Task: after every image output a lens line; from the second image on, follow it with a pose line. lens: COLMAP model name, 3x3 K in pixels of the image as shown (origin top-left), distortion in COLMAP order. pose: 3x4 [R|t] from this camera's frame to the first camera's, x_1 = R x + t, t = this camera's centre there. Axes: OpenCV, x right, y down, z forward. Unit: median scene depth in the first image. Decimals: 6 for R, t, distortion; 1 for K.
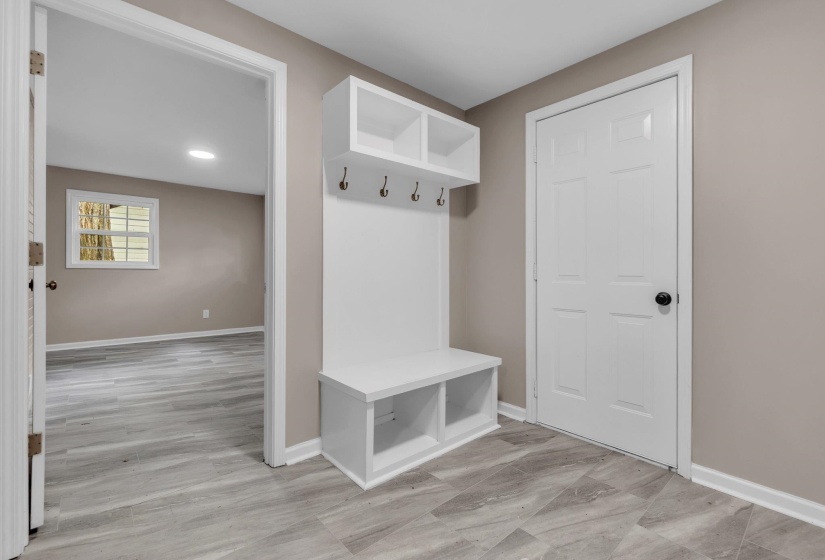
lens RADIAL K [[371.0, 0, 412.6], [0, 371.0, 276.4], [0, 0, 1]] dist [0.000983, 0.000644]
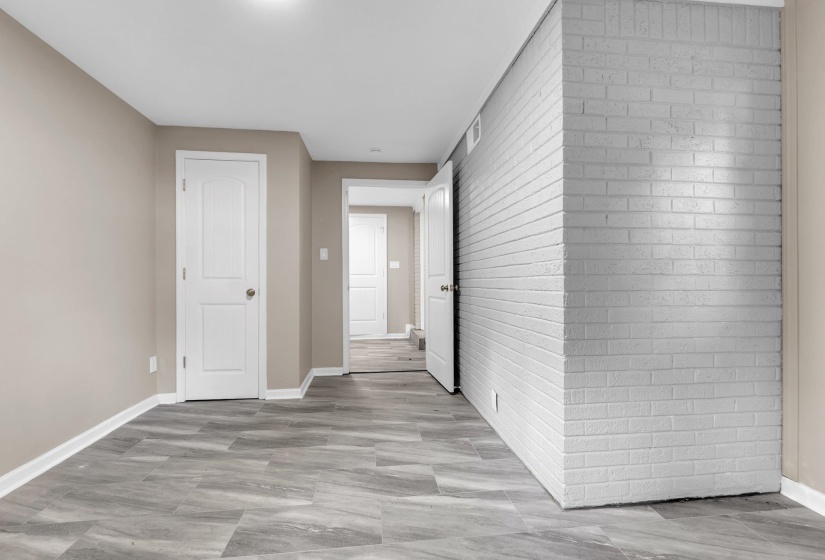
lens RADIAL K [[371.0, 0, 412.6], [0, 371.0, 276.4], [0, 0, 1]] dist [0.000983, 0.000644]
pose [[-0.832187, 0.015928, 0.554266, -1.360628], [0.011401, 0.999868, -0.011616, -0.007664], [-0.554378, -0.003347, -0.832259, 1.858907]]
